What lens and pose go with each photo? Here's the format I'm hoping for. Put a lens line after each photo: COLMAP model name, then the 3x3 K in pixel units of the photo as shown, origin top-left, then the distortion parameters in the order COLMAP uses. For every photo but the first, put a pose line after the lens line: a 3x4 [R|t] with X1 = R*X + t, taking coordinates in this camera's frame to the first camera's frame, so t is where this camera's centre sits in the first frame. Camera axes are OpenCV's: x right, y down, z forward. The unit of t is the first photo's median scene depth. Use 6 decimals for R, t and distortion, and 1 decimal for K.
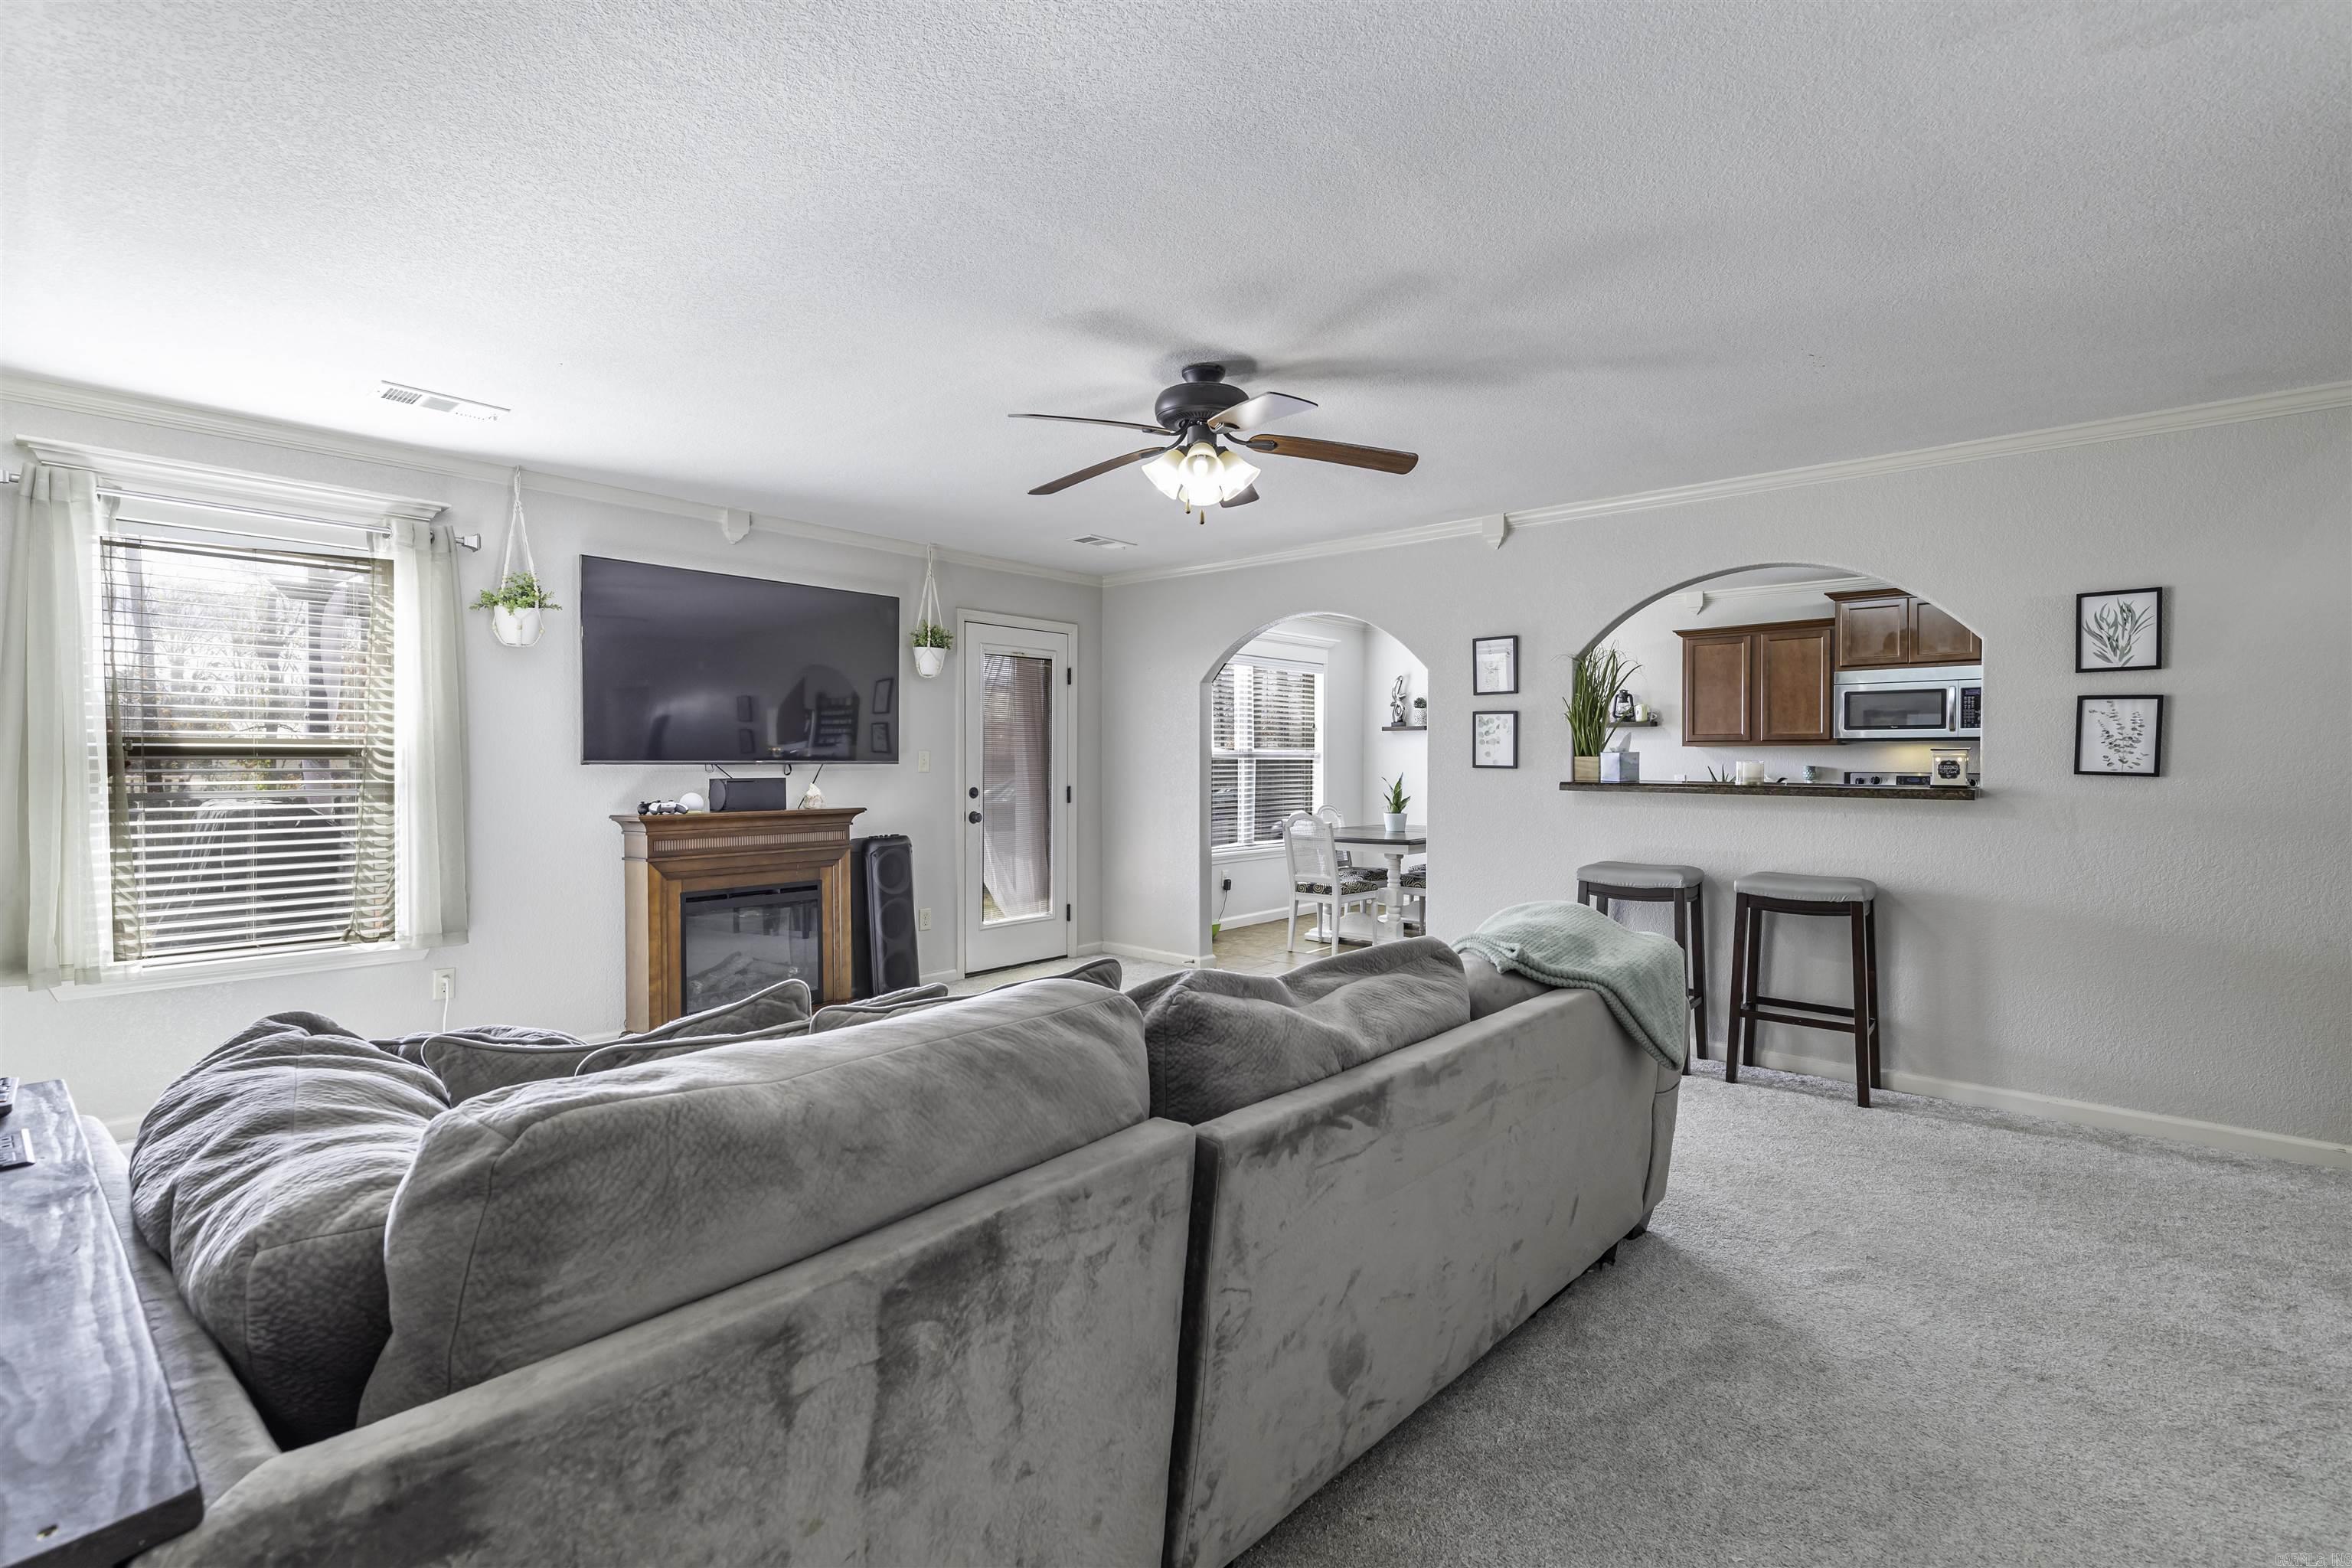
lens RADIAL K [[1071.8, 0, 1191.9], [0, 1071.8, 787.3], [0, 0, 1]] dist [0.009626, -0.000330]
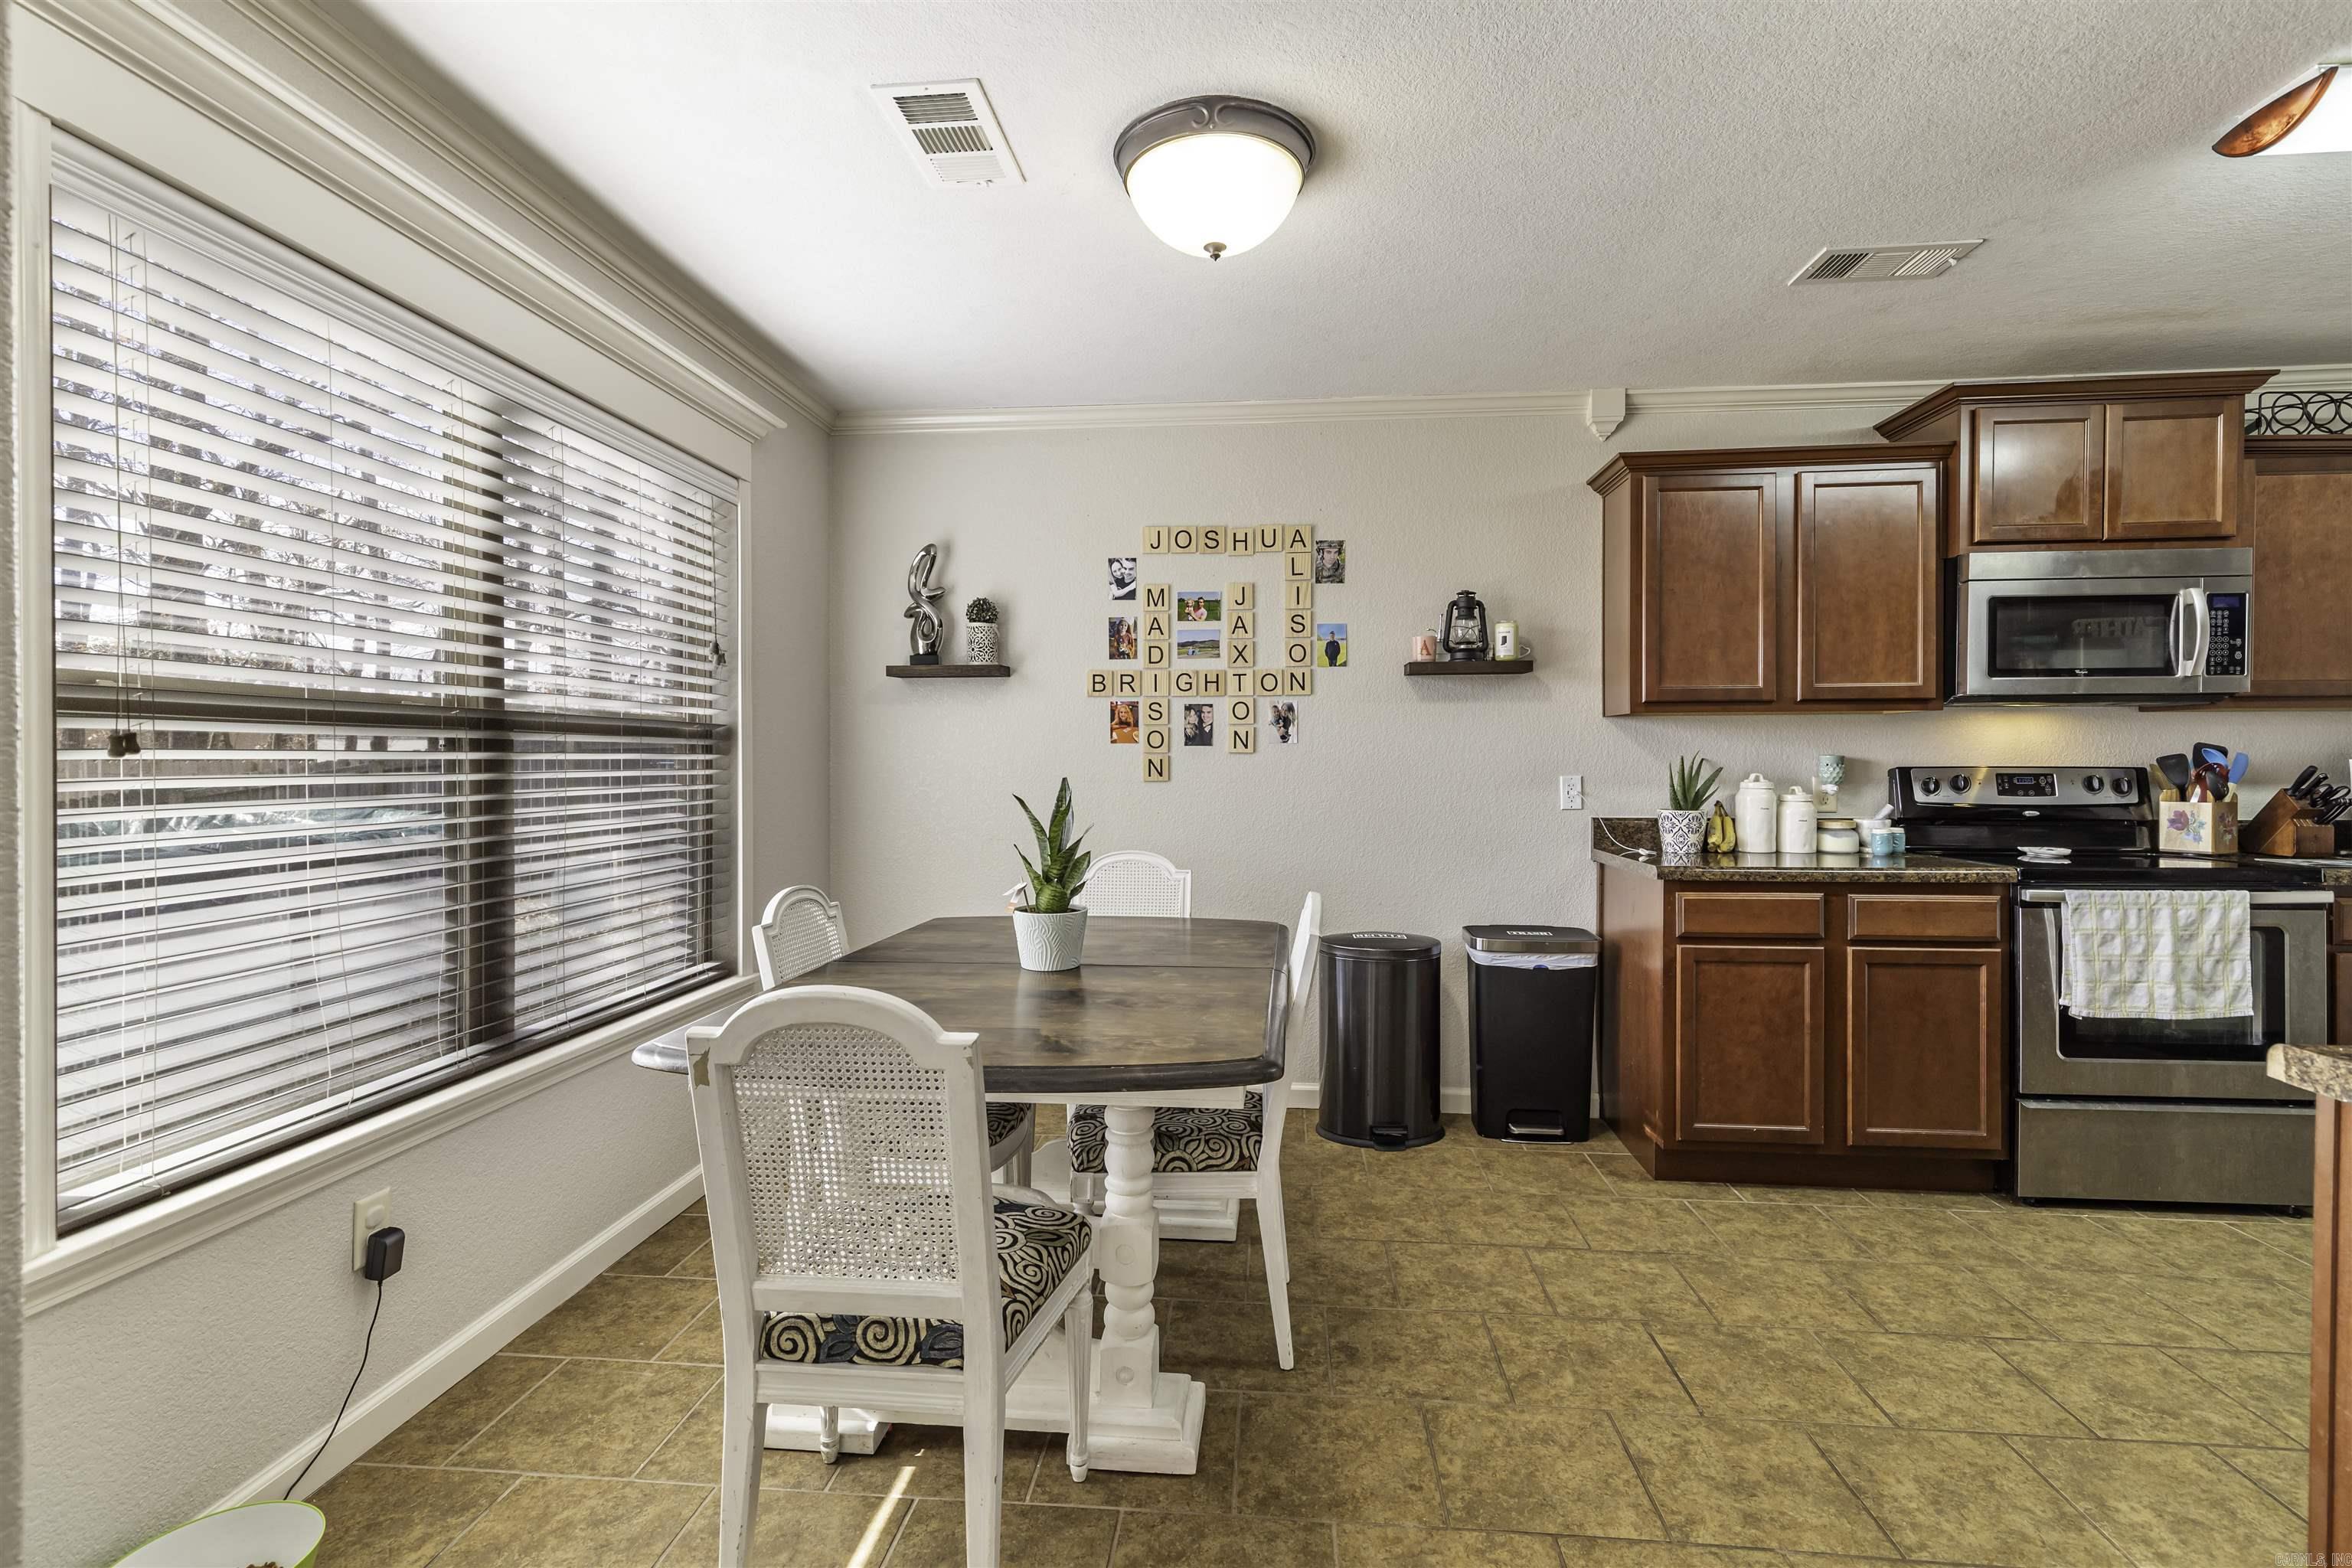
lens RADIAL K [[1071.8, 0, 1169.6], [0, 1071.8, 770.6], [0, 0, 1]] dist [0.009626, -0.000330]
pose [[0.819879, -0.008878, 0.572468, 0.058263], [0.018638, 0.999764, -0.011188, -0.018414], [-0.572233, 0.019843, 0.819851, 1.049372]]
